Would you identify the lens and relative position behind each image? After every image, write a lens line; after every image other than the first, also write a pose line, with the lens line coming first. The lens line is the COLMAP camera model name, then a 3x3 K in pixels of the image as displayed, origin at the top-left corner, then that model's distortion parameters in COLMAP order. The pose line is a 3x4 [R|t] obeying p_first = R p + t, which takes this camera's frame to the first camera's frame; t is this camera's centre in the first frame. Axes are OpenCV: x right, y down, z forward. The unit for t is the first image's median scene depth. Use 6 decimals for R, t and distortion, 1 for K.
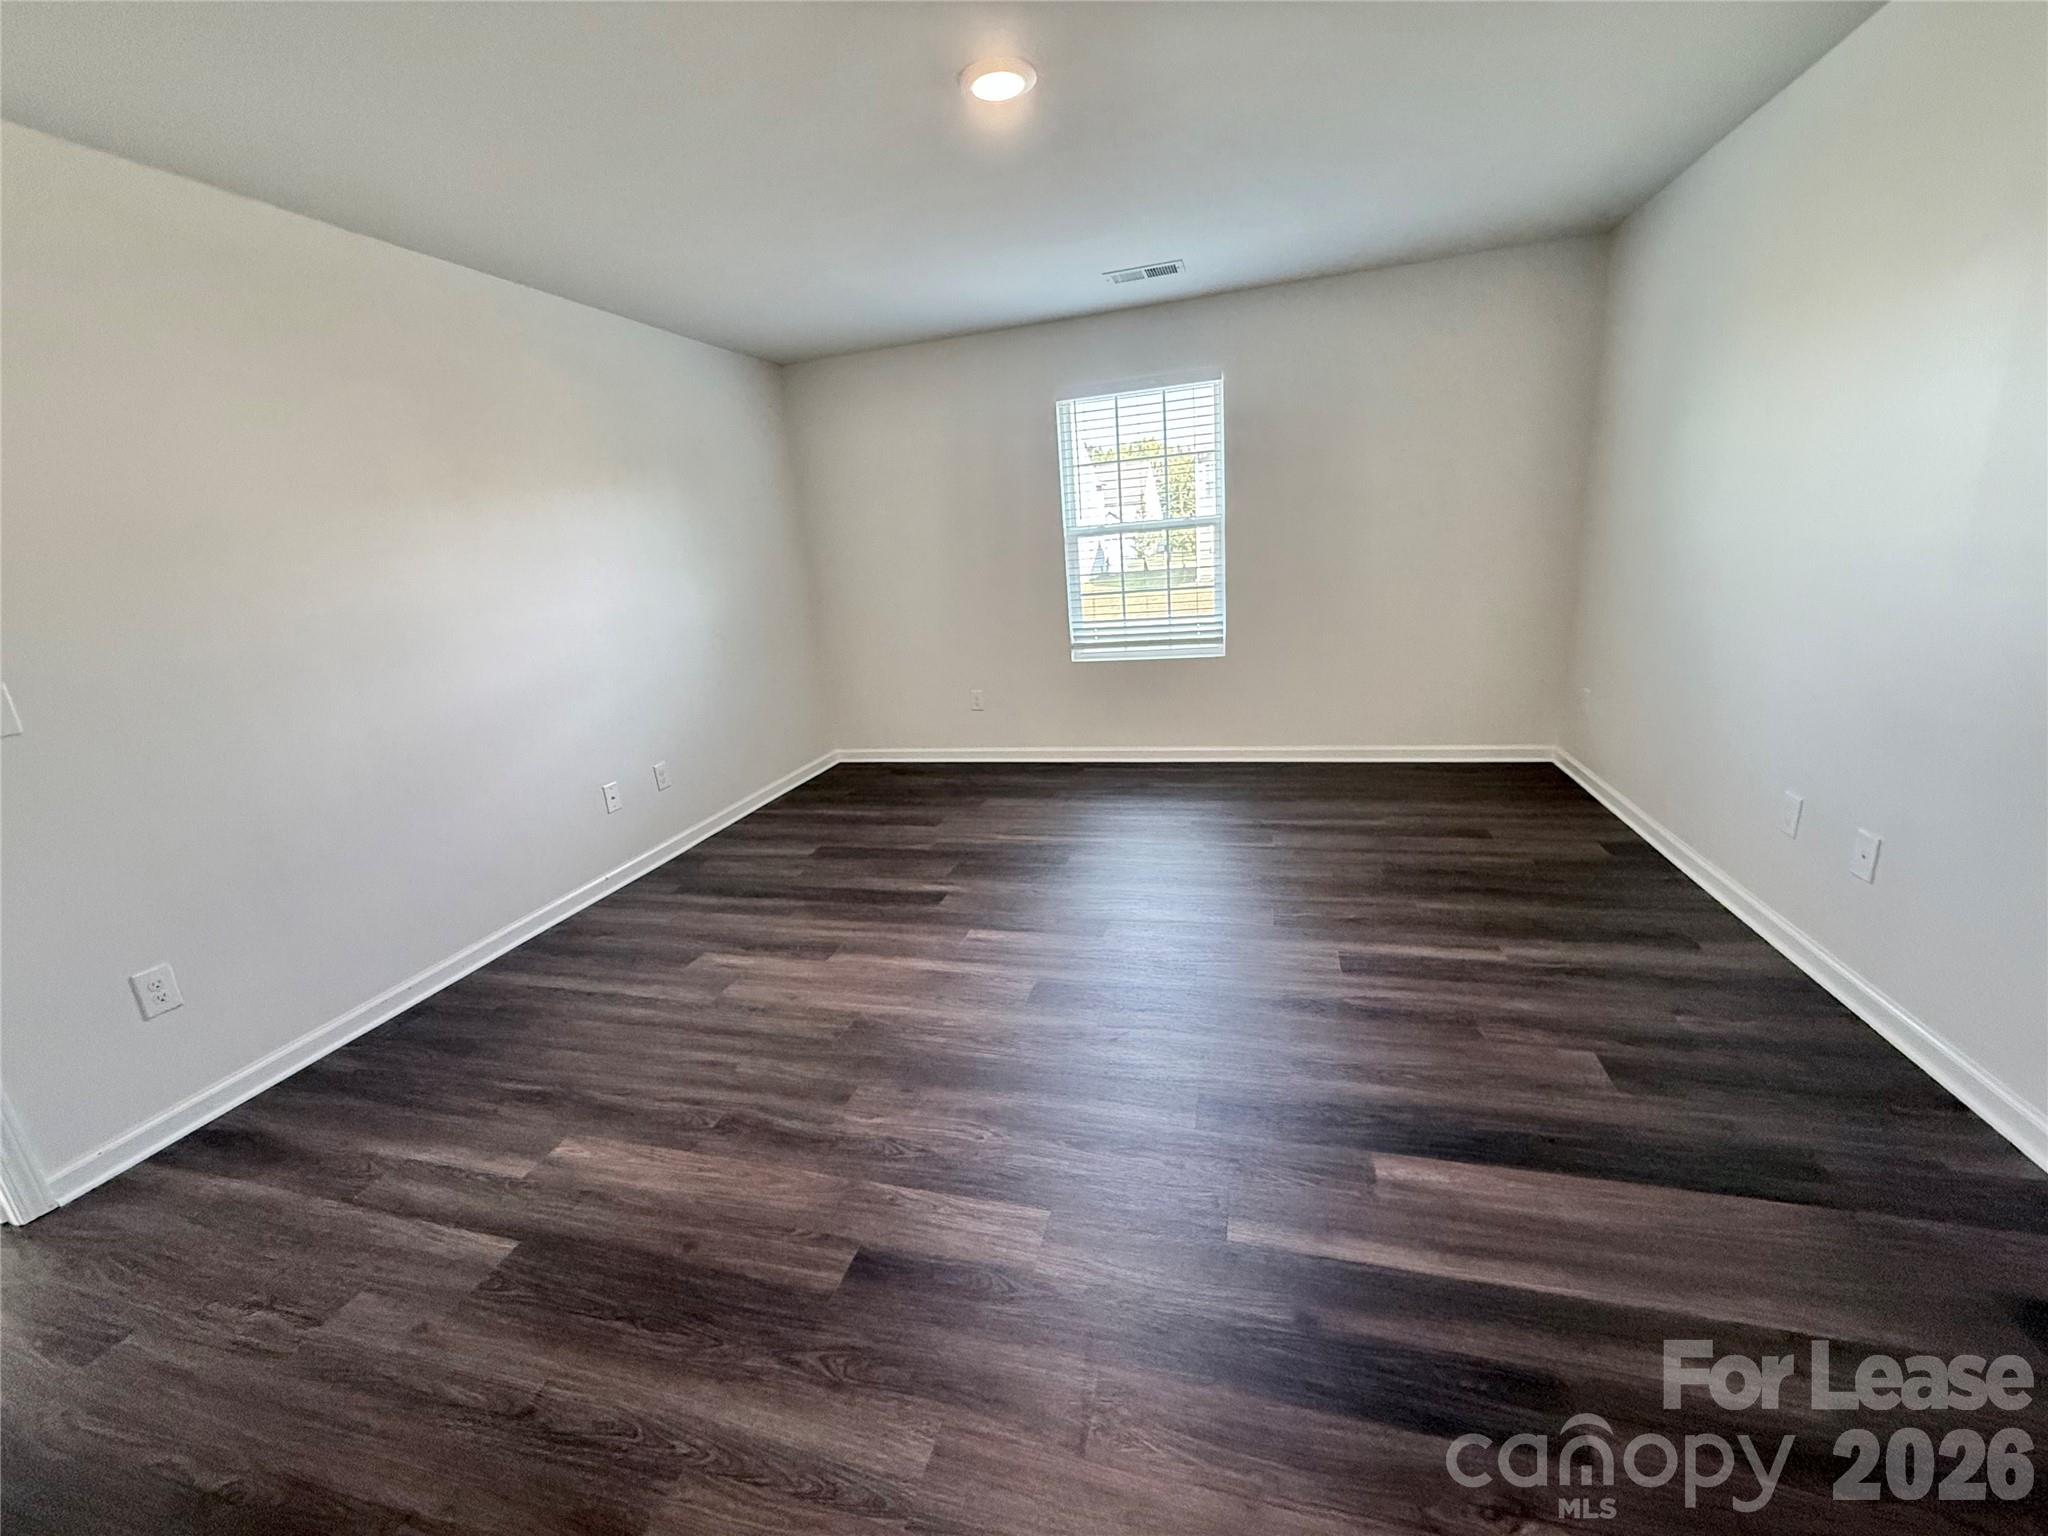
lens RADIAL K [[823.5, 0, 1024.0], [0, 823.5, 768.0], [0, 0, 1]] dist [-0.000471, -0.000012]
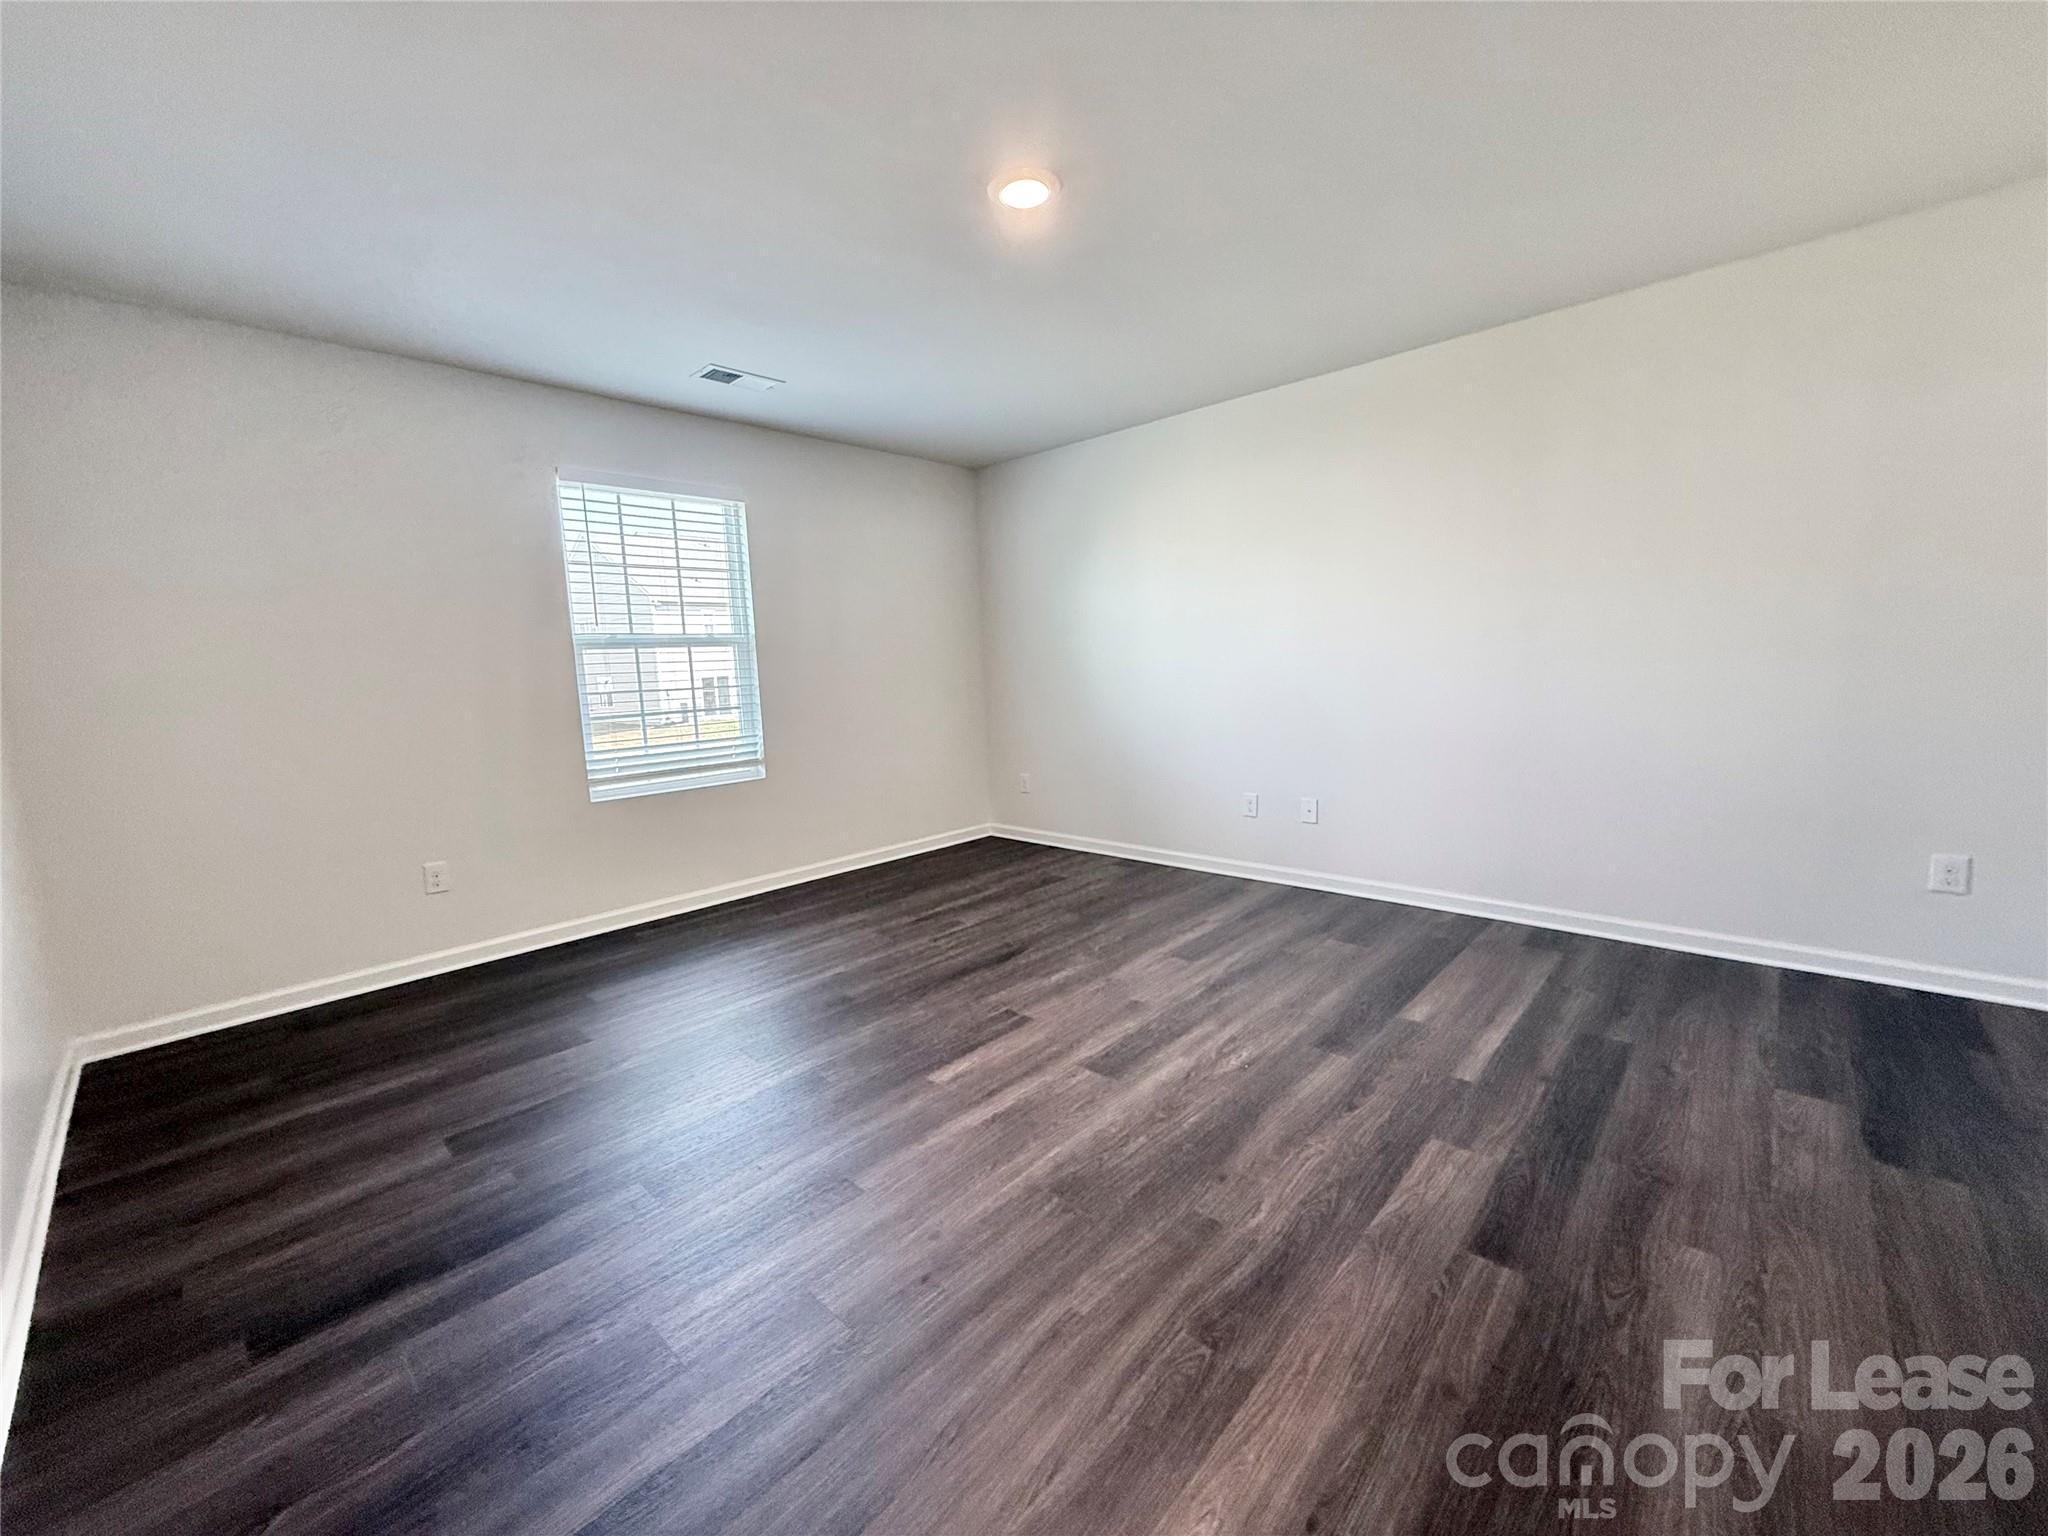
lens RADIAL K [[812.1, 0, 1019.0], [0, 812.1, 775.1], [0, 0, 1]] dist [-0.000438, 0.000162]
pose [[0.457081, -0.058619, 0.887491, -0.883766], [0.241379, 0.968553, -0.060344, -0.021865], [-0.856045, 0.241804, 0.456857, 0.616457]]
